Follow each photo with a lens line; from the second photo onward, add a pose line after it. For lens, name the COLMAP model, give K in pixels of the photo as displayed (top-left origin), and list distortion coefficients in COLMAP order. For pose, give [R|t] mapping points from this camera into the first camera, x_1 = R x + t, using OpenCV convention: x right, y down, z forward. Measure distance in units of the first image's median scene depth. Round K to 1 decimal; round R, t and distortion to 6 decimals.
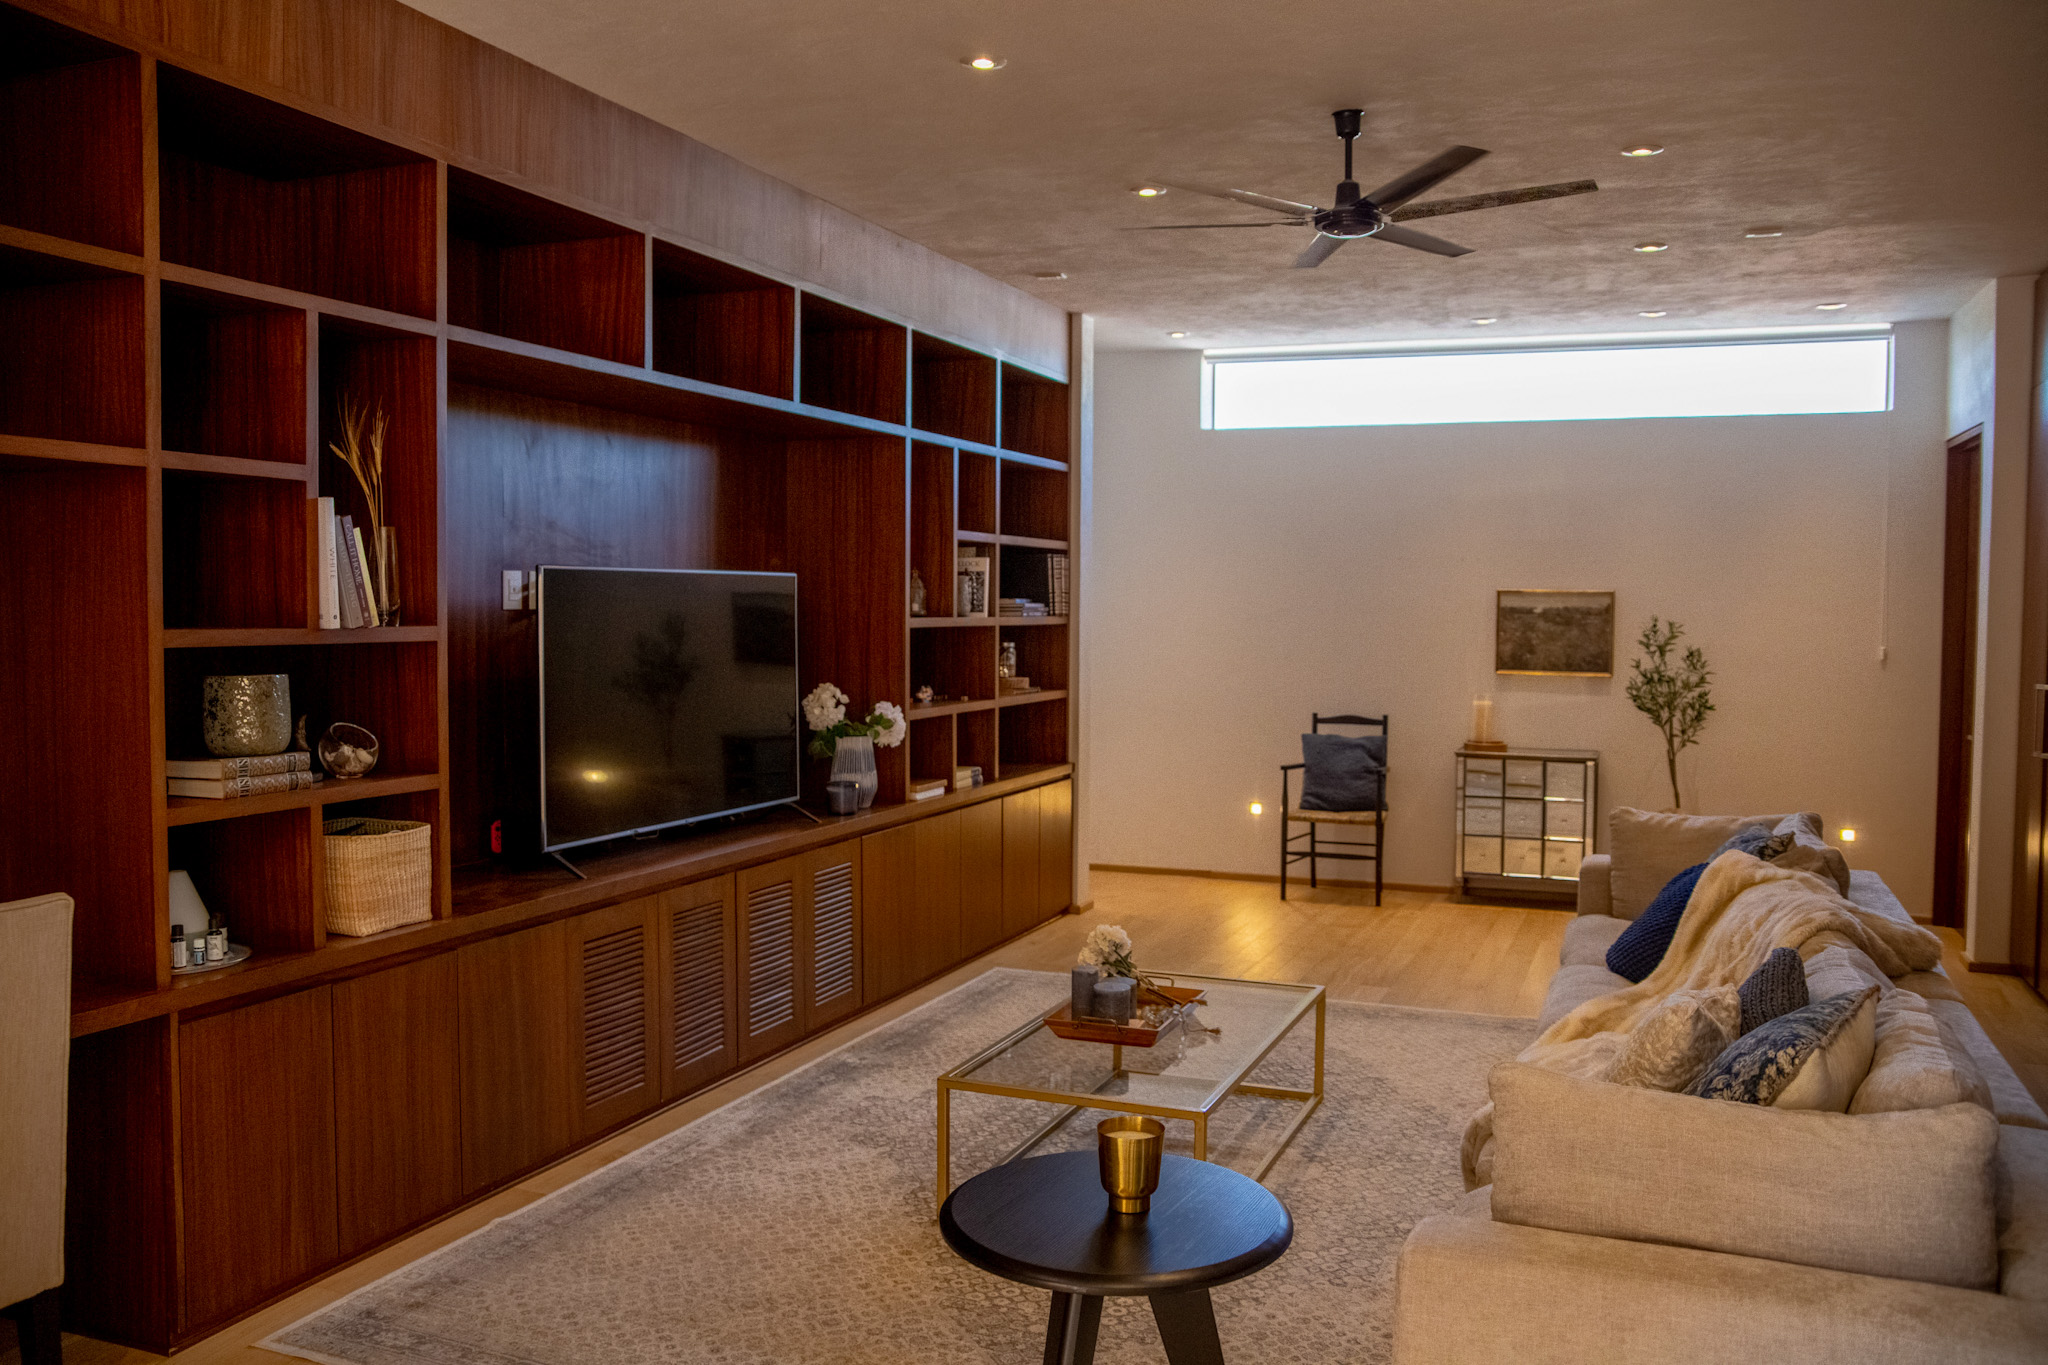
lens RADIAL K [[1639.6, 0, 1022.7], [0, 1639.6, 685.4], [0, 0, 1]] dist [-0.106766, 0.067390]
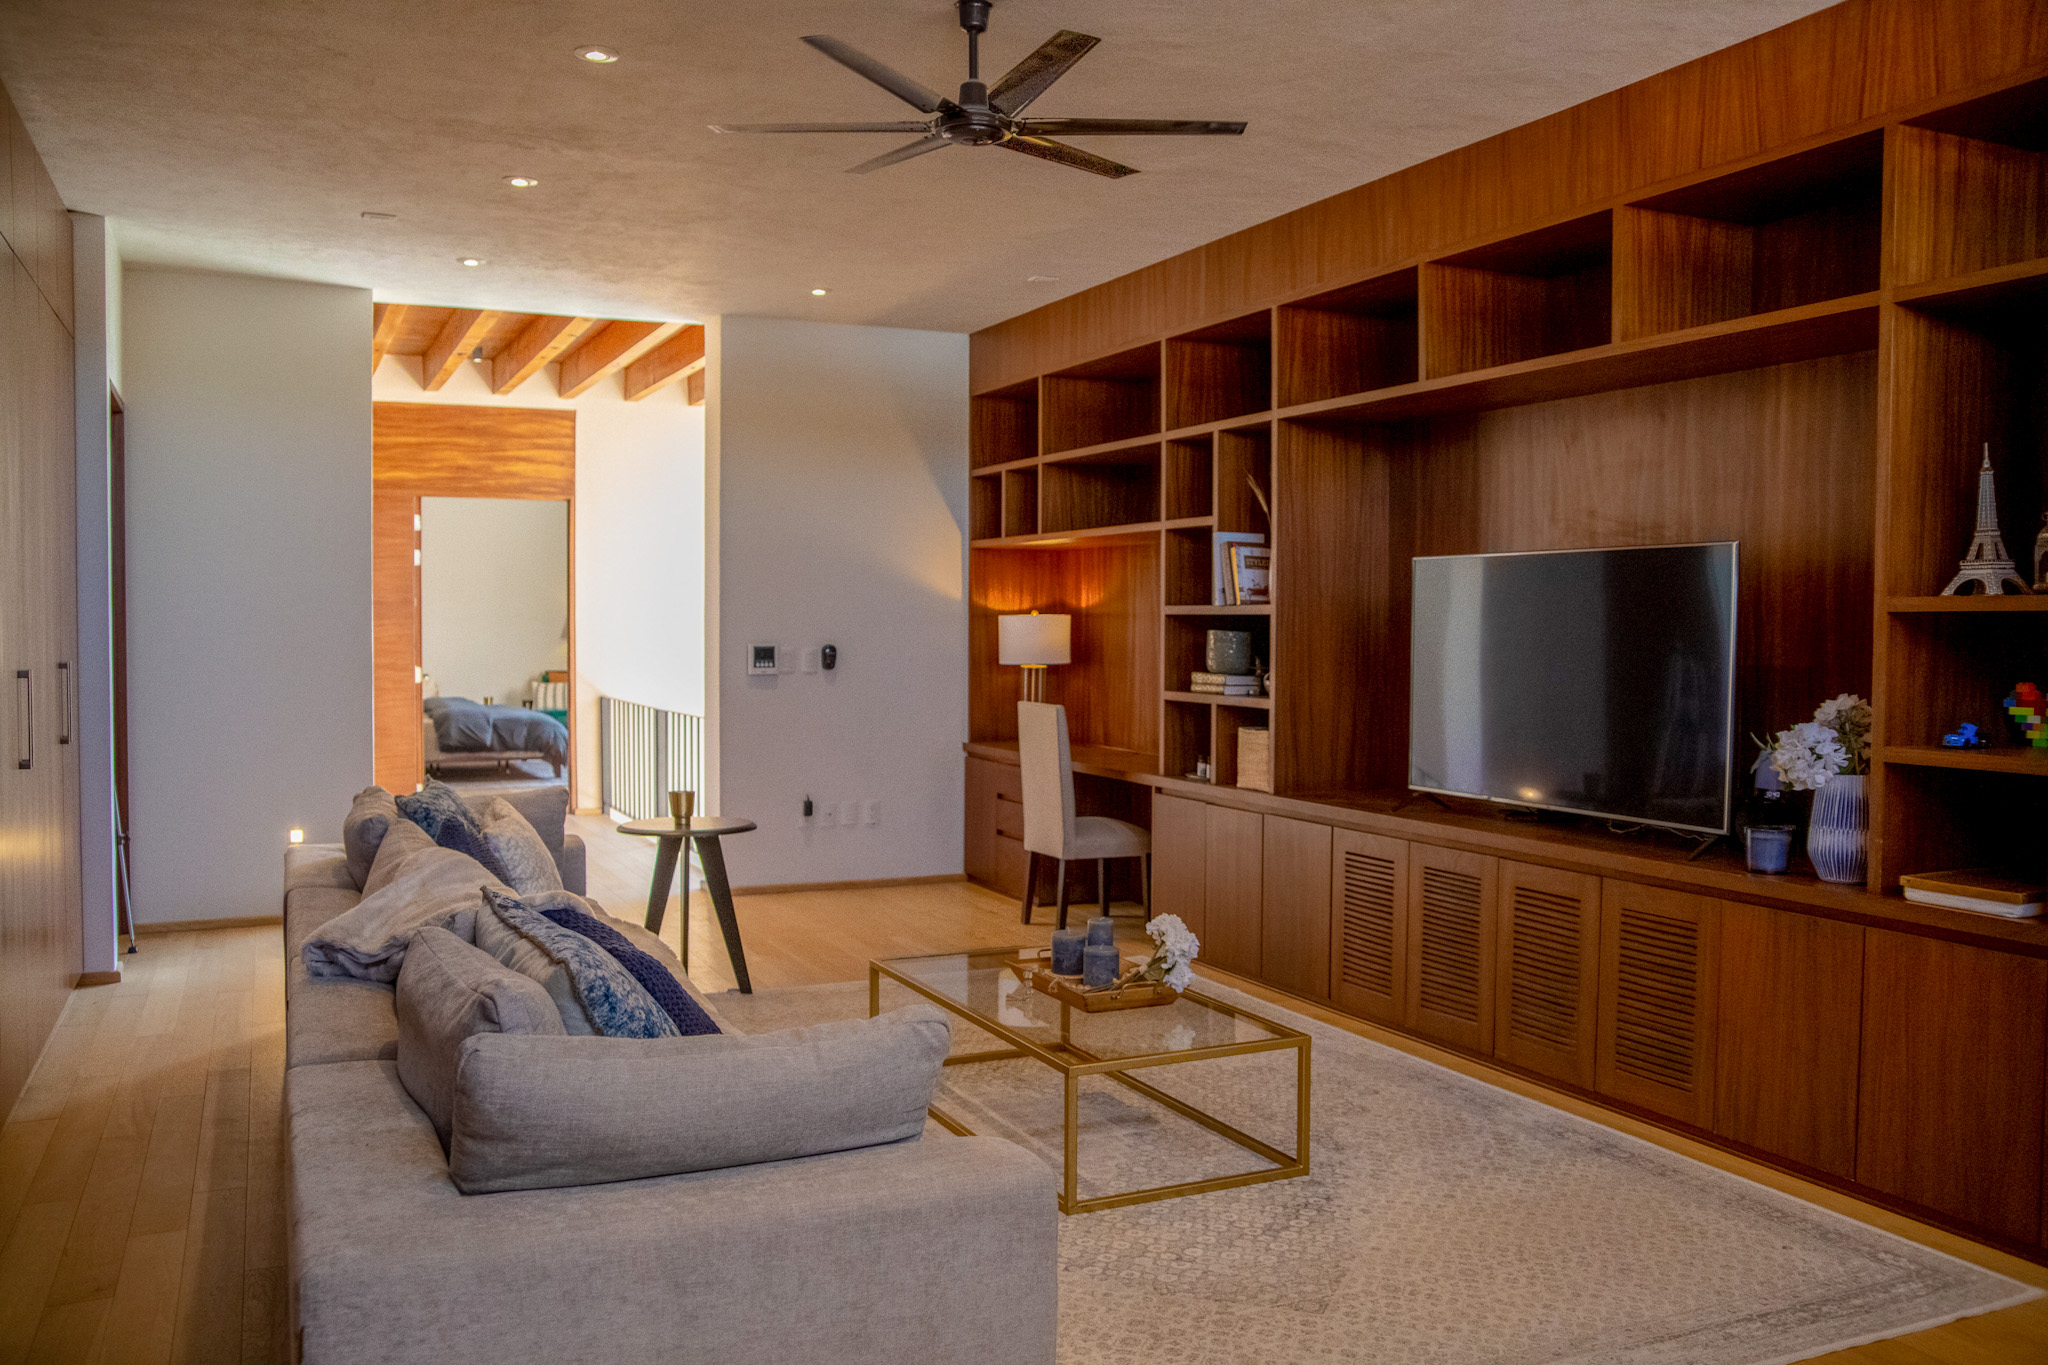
lens RADIAL K [[1639.6, 0, 1021.1], [0, 1639.6, 682.3], [0, 0, 1]] dist [-0.106766, 0.067390]
pose [[-0.678059, 0.022681, -0.734658, 0.762924], [-0.039714, 0.996933, 0.067432, -0.047079], [0.733934, 0.074899, -0.675078, 1.500421]]
